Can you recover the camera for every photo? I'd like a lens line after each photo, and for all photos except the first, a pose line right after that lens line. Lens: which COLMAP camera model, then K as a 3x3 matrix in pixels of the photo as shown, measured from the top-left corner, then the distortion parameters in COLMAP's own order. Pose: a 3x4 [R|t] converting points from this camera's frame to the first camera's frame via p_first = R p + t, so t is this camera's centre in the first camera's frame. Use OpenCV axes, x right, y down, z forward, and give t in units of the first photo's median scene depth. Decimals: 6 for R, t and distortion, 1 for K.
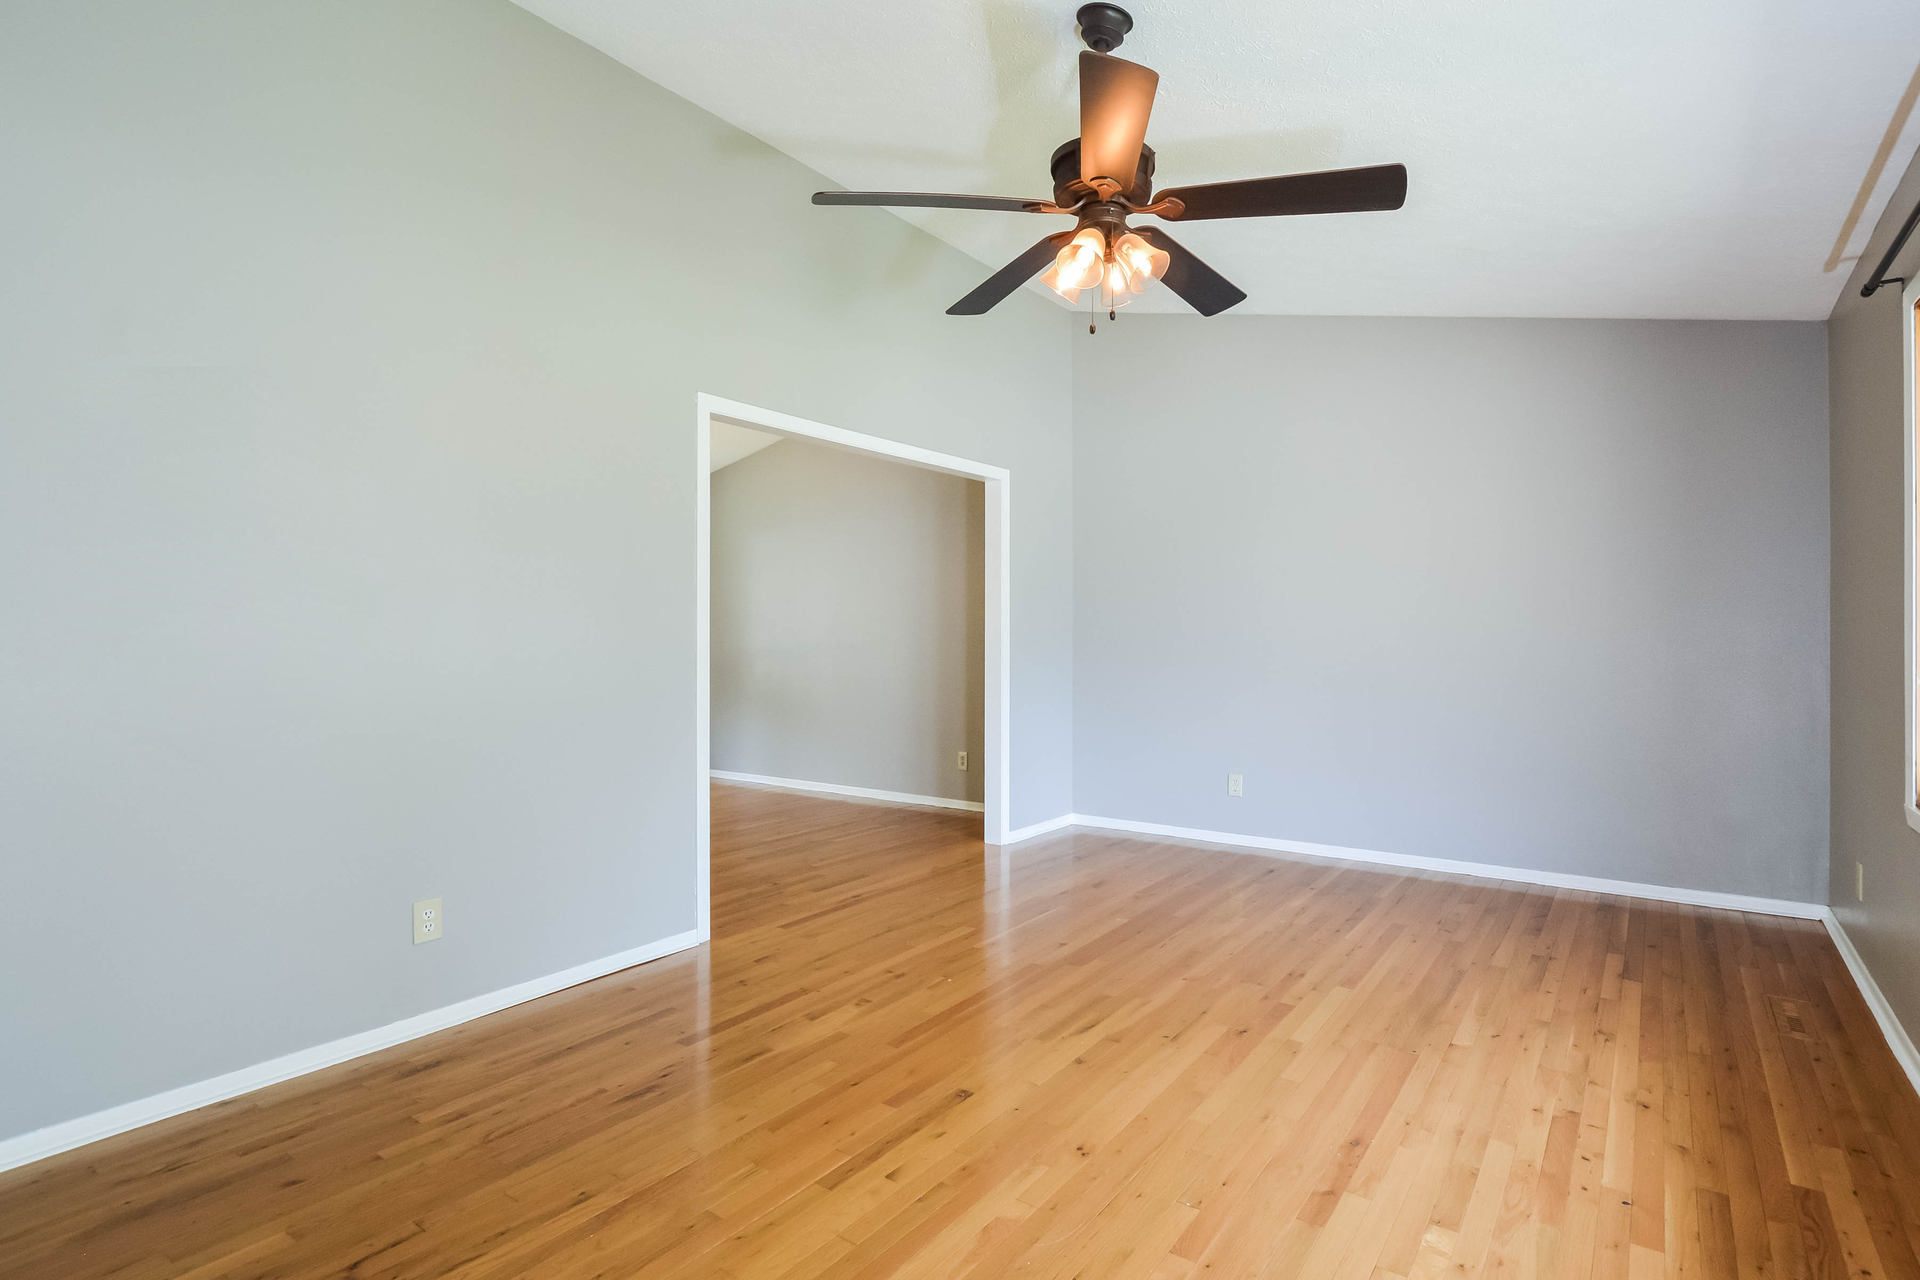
lens RADIAL K [[839.0, 0, 960.0], [0, 839.0, 640.0], [0, 0, 1]] dist [0.000336, -0.000424]
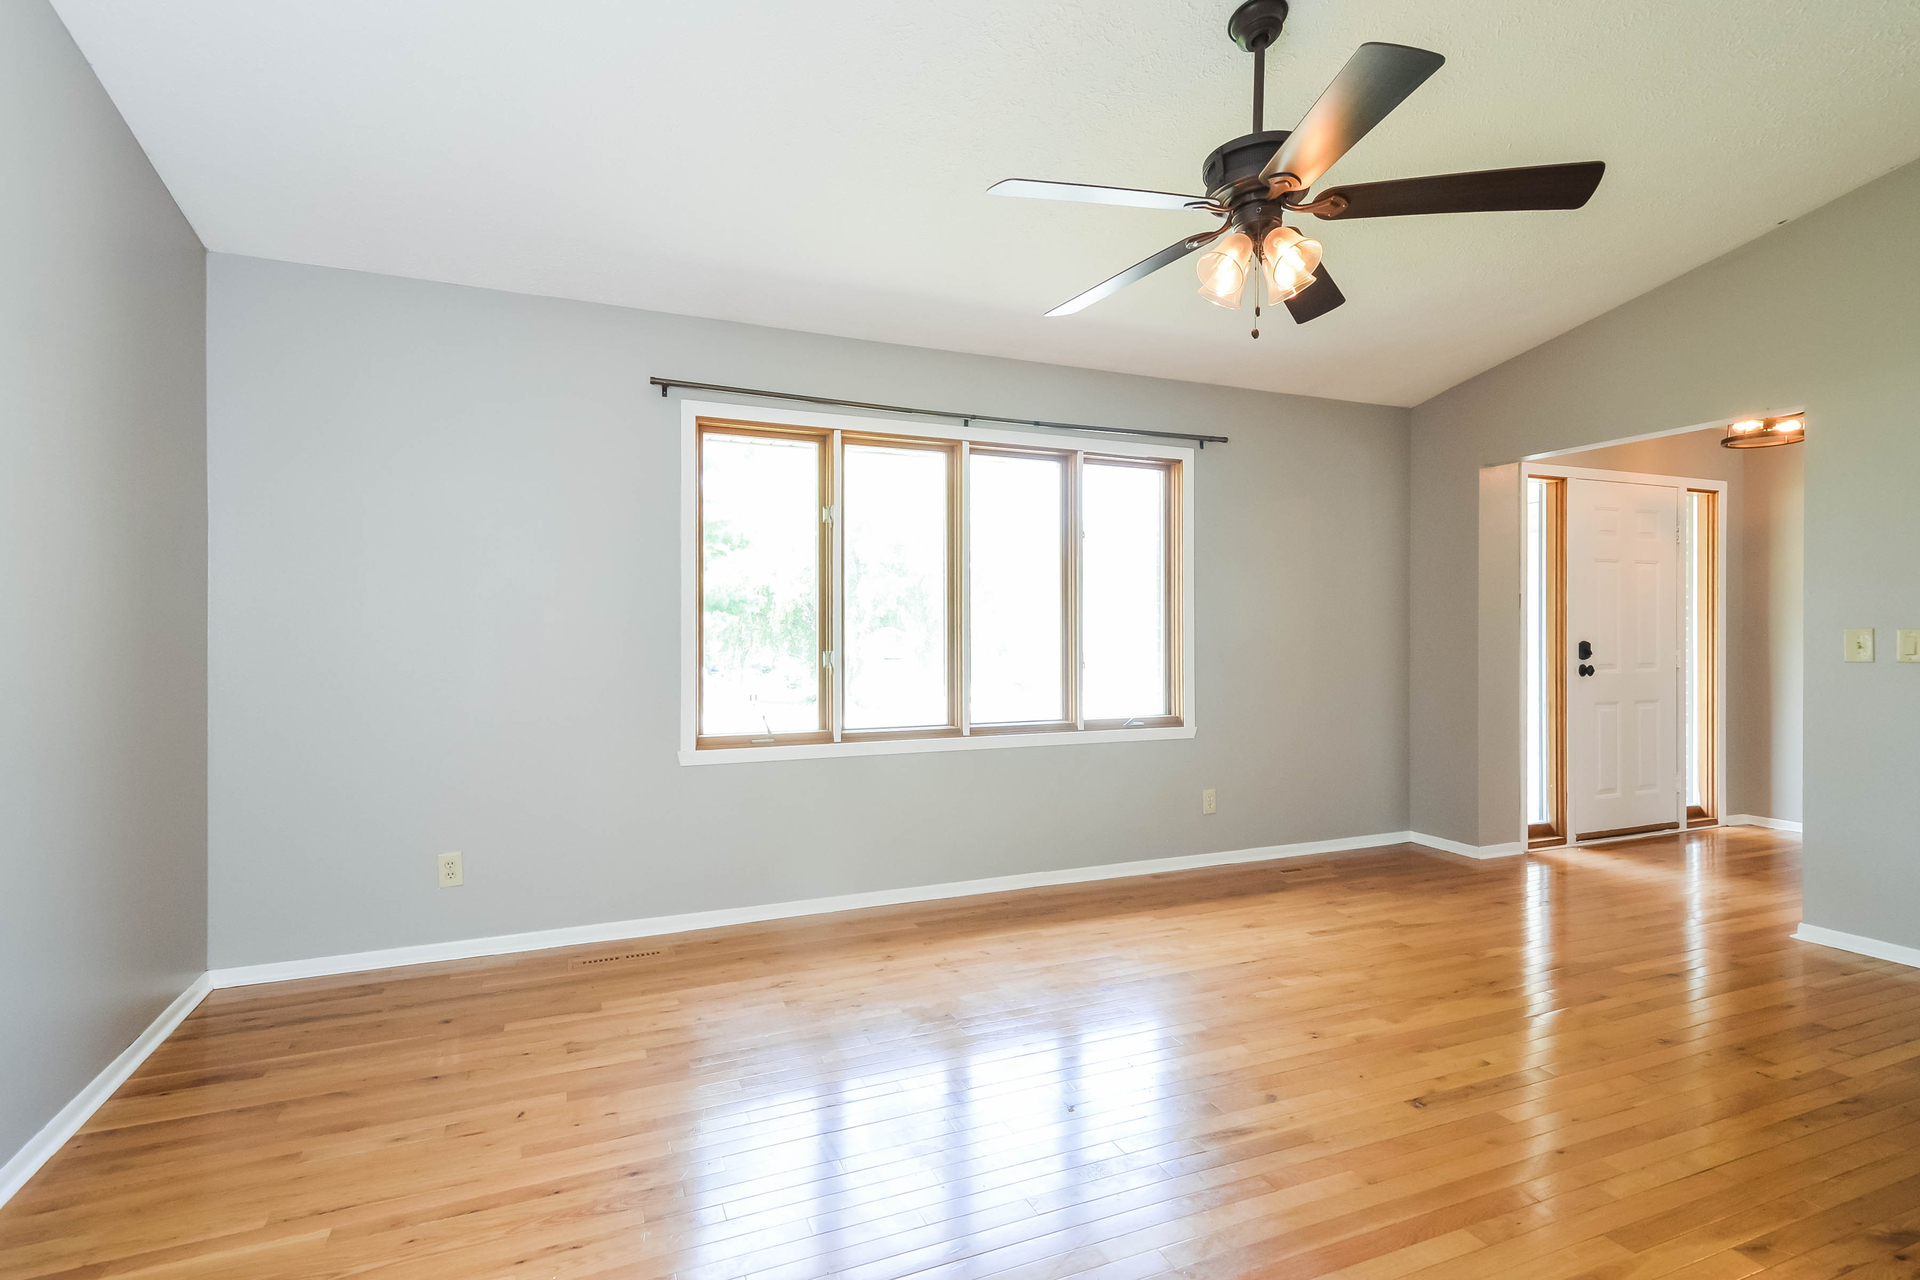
lens RADIAL K [[839.0, 0, 960.0], [0, 839.0, 640.0], [0, 0, 1]] dist [0.000336, -0.000424]
pose [[-0.874963, -0.002664, 0.484183, -0.000211], [0.002369, 0.999949, 0.009782, -0.009065], [-0.484184, 0.009706, -0.874912, 1.632185]]
